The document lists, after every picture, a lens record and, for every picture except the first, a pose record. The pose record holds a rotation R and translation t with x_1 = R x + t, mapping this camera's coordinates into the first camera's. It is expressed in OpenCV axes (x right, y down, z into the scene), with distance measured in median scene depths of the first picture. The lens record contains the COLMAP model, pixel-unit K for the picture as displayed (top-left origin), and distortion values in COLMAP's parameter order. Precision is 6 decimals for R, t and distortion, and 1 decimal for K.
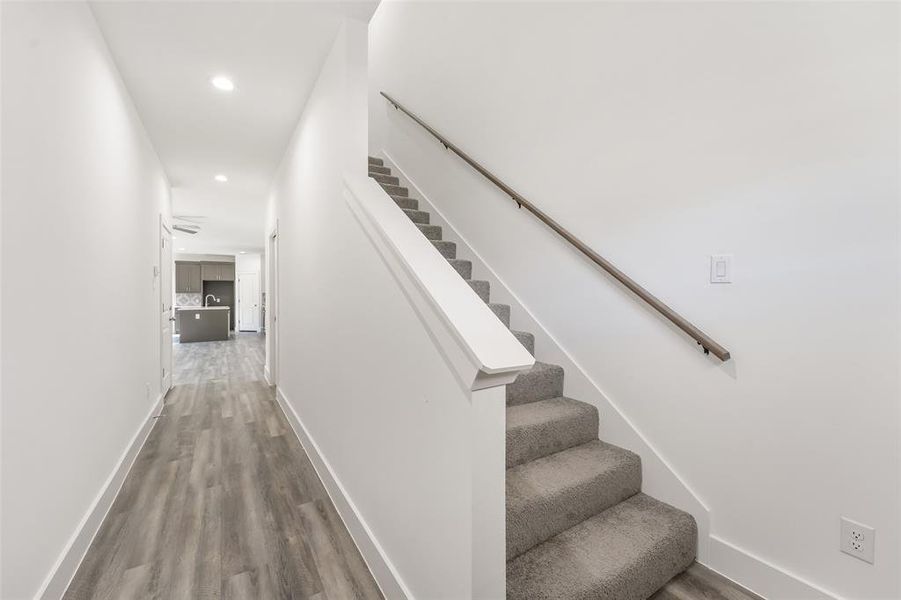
lens RADIAL K [[359.3, 0, 449.9], [0, 359.3, 295.1], [0, 0, 1]] dist [0.003526, 0.000517]
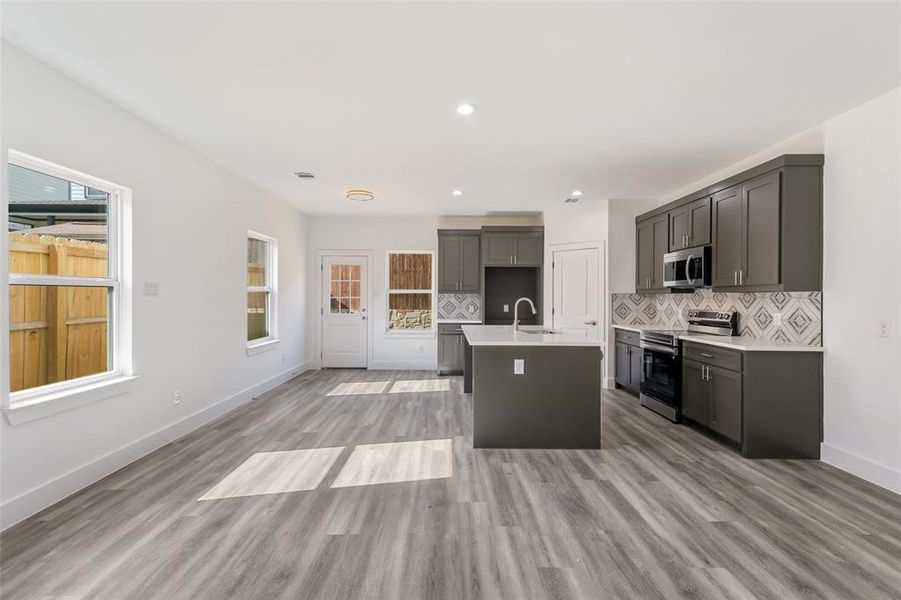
lens RADIAL K [[403.1, 0, 446.1], [0, 403.1, 296.7], [0, 0, 1]] dist [0.012626, -0.000322]
pose [[0.842925, 0.006647, -0.537990, -0.433711], [-0.005526, 0.999978, 0.003695, -0.002897], [0.538003, -0.000142, 0.842943, 0.510995]]
